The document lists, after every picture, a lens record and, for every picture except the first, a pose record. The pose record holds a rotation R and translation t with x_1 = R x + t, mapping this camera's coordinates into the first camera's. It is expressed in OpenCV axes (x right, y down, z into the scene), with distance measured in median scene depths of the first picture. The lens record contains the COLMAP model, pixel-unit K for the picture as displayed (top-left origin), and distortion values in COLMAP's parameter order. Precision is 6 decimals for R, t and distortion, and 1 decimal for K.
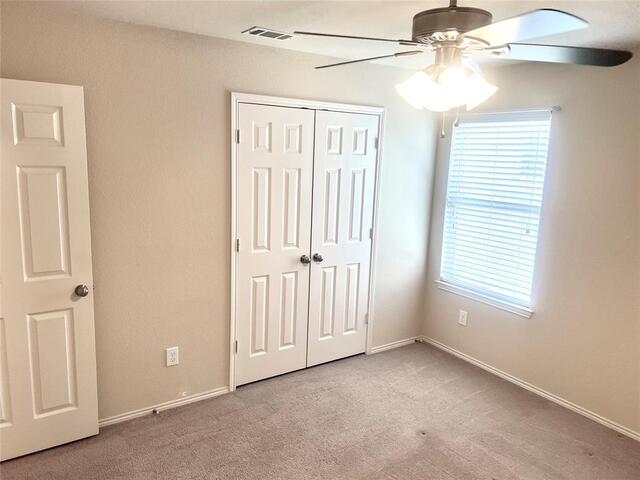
lens RADIAL K [[484.9, 0, 313.8], [0, 484.9, 239.5], [0, 0, 1]] dist [0.065412, -0.077636]
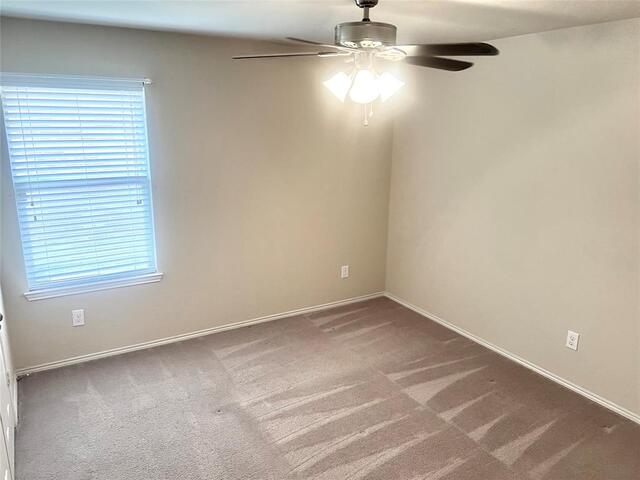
lens RADIAL K [[484.9, 0, 317.9], [0, 484.9, 243.6], [0, 0, 1]] dist [0.065412, -0.077636]
pose [[0.063520, -0.292751, 0.954077, -0.554328], [0.172383, 0.944856, 0.278445, -0.160487], [-0.982980, 0.146780, 0.110482, 0.558530]]
